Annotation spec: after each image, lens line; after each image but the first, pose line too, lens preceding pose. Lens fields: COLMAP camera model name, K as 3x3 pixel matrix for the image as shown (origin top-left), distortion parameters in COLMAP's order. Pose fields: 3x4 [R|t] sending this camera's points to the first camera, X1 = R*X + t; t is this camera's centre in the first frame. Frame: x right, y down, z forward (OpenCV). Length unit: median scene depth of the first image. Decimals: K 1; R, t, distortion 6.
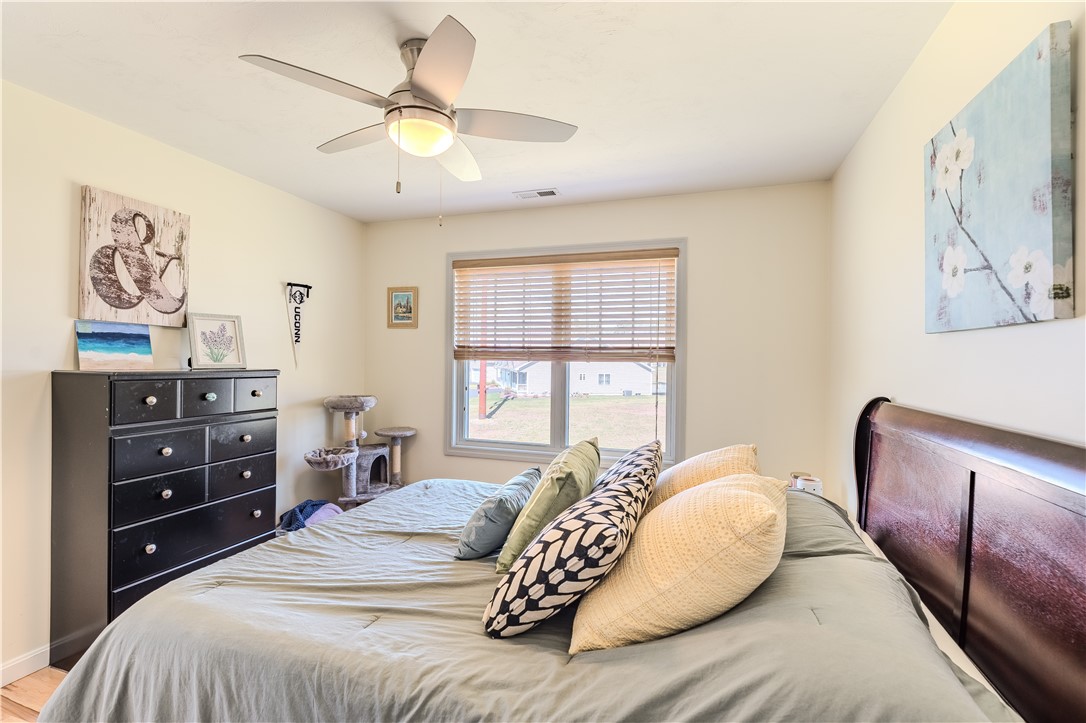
lens RADIAL K [[510.0, 0, 543.1], [0, 510.0, 347.1], [0, 0, 1]] dist [-0.005665, 0.001381]
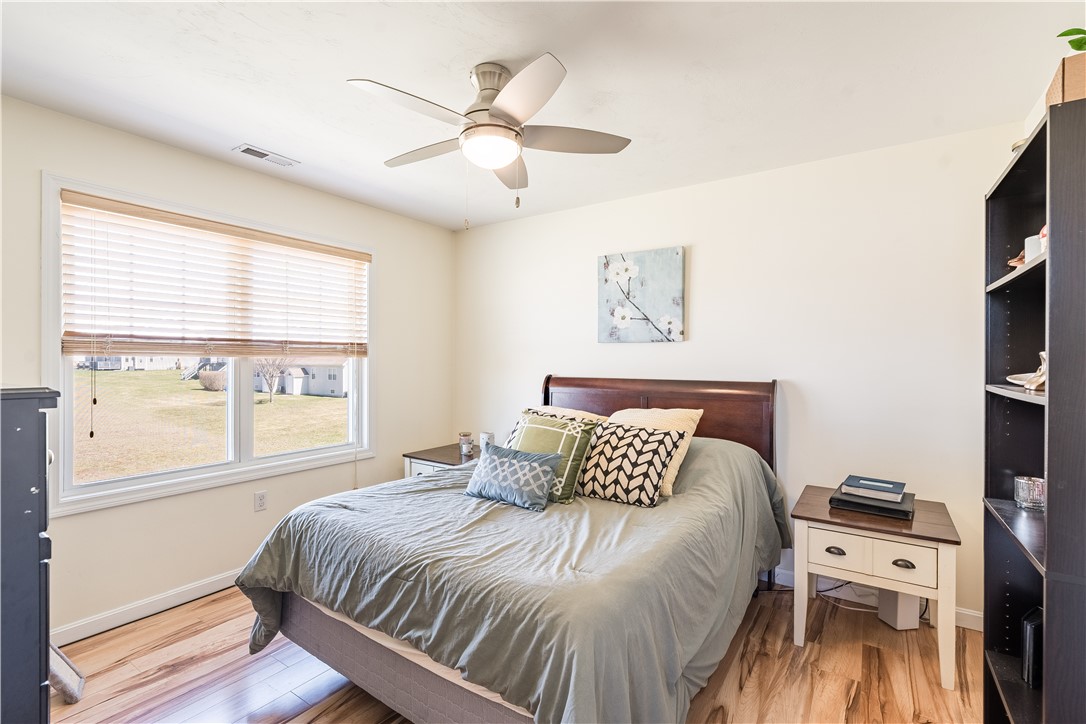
lens RADIAL K [[506.5, 0, 563.2], [0, 506.5, 354.3], [0, 0, 1]] dist [0.000685, 0.000187]
pose [[0.206224, -0.001229, 0.978504, -1.200321], [-0.022652, 0.999725, 0.006029, 0.012090], [-0.978242, -0.023409, 0.206140, 0.589202]]
